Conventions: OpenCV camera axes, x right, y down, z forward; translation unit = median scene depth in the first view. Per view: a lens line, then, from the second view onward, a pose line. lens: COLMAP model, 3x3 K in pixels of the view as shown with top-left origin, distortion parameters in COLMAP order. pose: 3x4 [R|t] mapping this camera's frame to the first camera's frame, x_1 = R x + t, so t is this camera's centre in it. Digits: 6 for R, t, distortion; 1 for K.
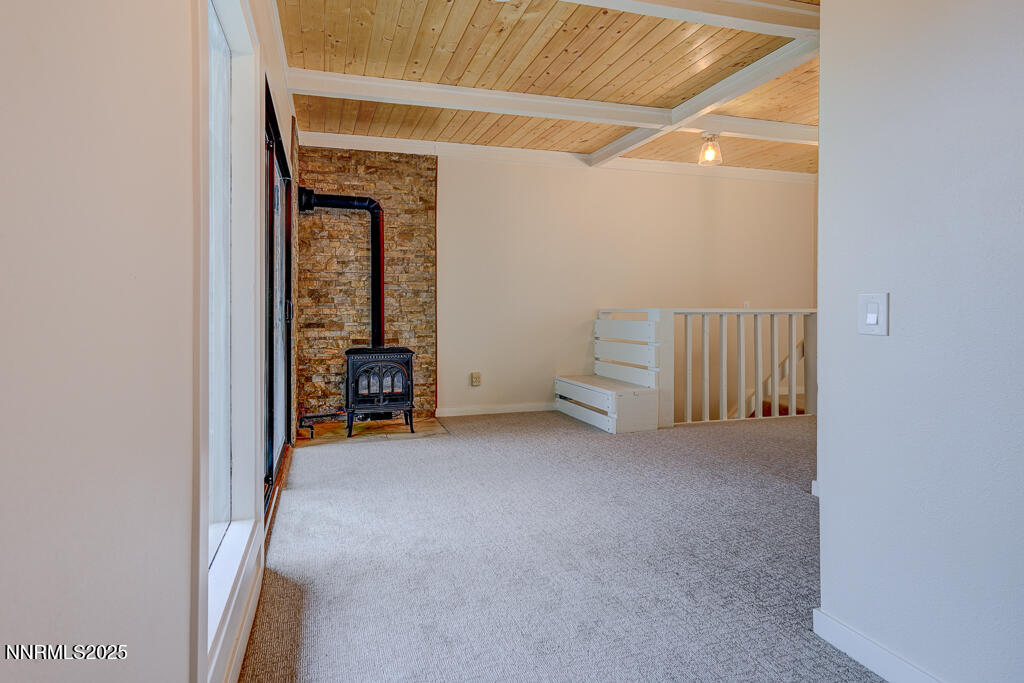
lens RADIAL K [[467.8, 0, 488.6], [0, 467.8, 309.3], [0, 0, 1]] dist [-0.000962, 0.004713]
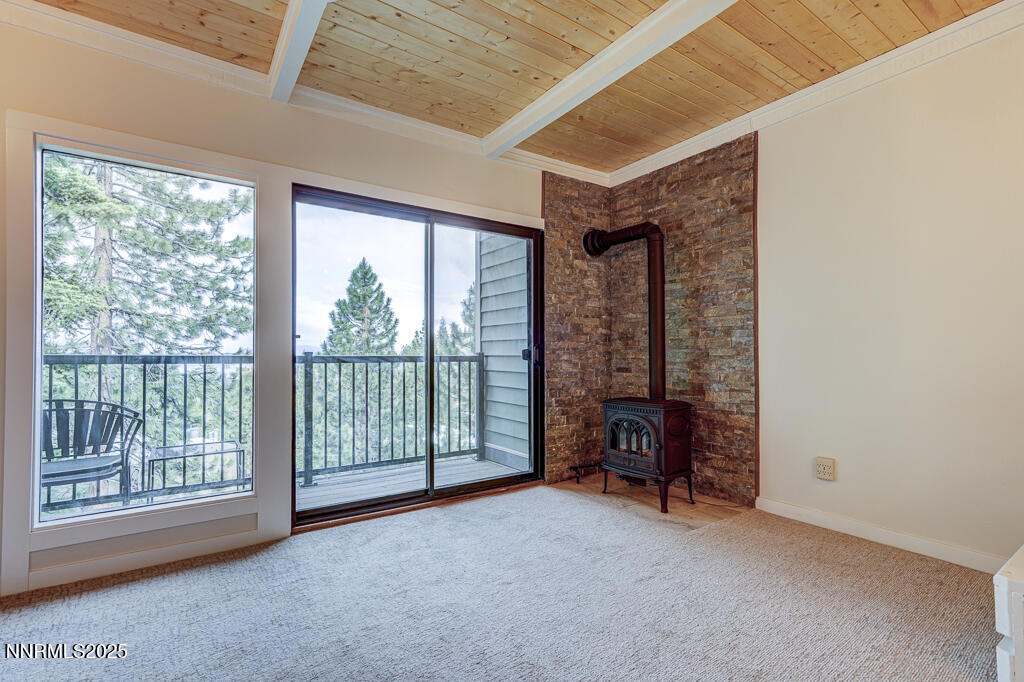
lens RADIAL K [[467.8, 0, 534.1], [0, 467.8, 345.3], [0, 0, 1]] dist [-0.000962, 0.004713]
pose [[0.353746, -0.011747, -0.935268, 0.423778], [0.003994, 0.999931, -0.011048, -0.005048], [0.935333, 0.000173, 0.353769, 0.452437]]
